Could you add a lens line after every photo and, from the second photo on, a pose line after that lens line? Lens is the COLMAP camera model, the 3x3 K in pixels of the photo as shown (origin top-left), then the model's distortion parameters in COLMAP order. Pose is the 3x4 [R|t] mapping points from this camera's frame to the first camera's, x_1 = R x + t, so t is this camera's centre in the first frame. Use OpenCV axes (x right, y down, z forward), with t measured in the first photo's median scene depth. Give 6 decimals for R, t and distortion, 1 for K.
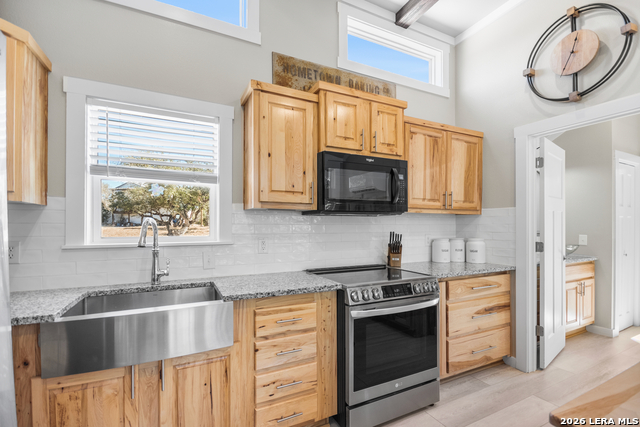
lens RADIAL K [[282.1, 0, 339.9], [0, 282.1, 222.5], [0, 0, 1]] dist [-0.000981, -0.002607]
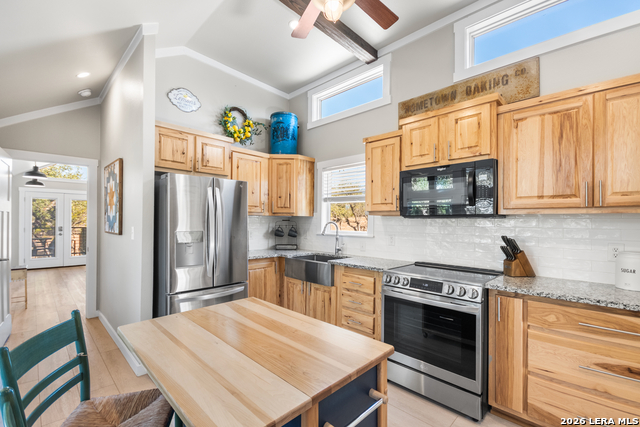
lens RADIAL K [[282.1, 0, 323.8], [0, 282.1, 216.7], [0, 0, 1]] dist [-0.000981, -0.002607]
pose [[0.335256, -0.016901, -0.941975, 1.000050], [-0.004331, 0.999801, -0.019479, -0.009446], [0.942117, 0.010610, 0.335116, 0.193856]]
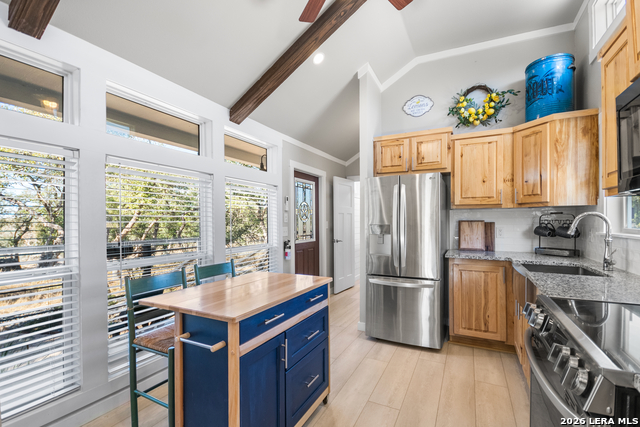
lens RADIAL K [[282.1, 0, 320.6], [0, 282.1, 219.7], [0, 0, 1]] dist [-0.000981, -0.002607]
pose [[-0.803828, -0.000297, -0.594861, 0.770969], [0.004378, 0.999970, -0.006416, 0.013762], [0.594845, -0.007761, -0.803803, 0.995386]]
